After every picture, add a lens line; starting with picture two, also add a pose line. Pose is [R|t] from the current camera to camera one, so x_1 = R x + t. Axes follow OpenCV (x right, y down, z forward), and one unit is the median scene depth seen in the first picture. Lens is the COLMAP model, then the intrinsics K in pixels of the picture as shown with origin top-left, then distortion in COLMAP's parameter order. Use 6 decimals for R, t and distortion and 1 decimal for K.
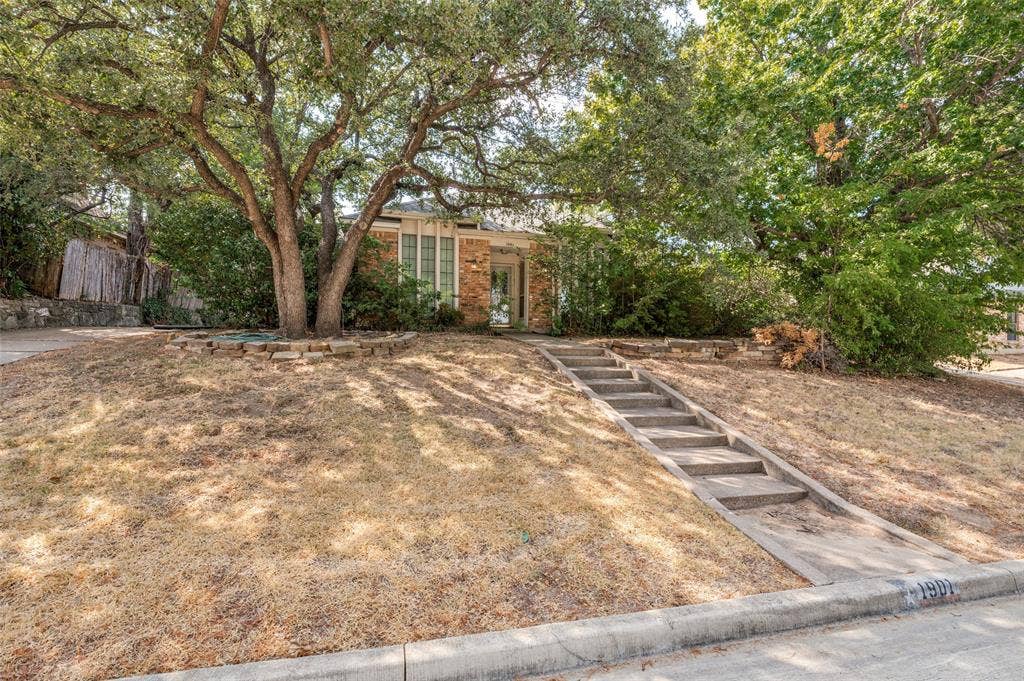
lens RADIAL K [[466.7, 0, 510.5], [0, 466.7, 340.2], [0, 0, 1]] dist [-0.013308, -0.002714]
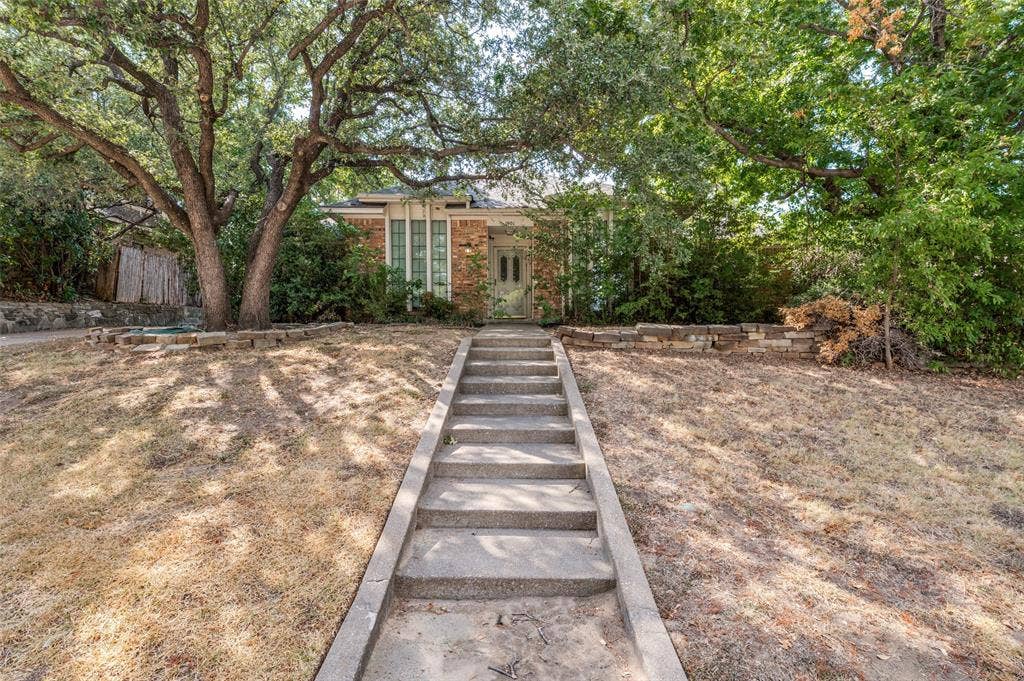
lens RADIAL K [[466.7, 0, 513.0], [0, 466.7, 345.1], [0, 0, 1]] dist [-0.013308, -0.002714]
pose [[0.968038, -0.010000, -0.250603, 0.304516], [0.014021, 0.999800, 0.014264, 0.016457], [0.250410, -0.017322, 0.967985, 0.198984]]
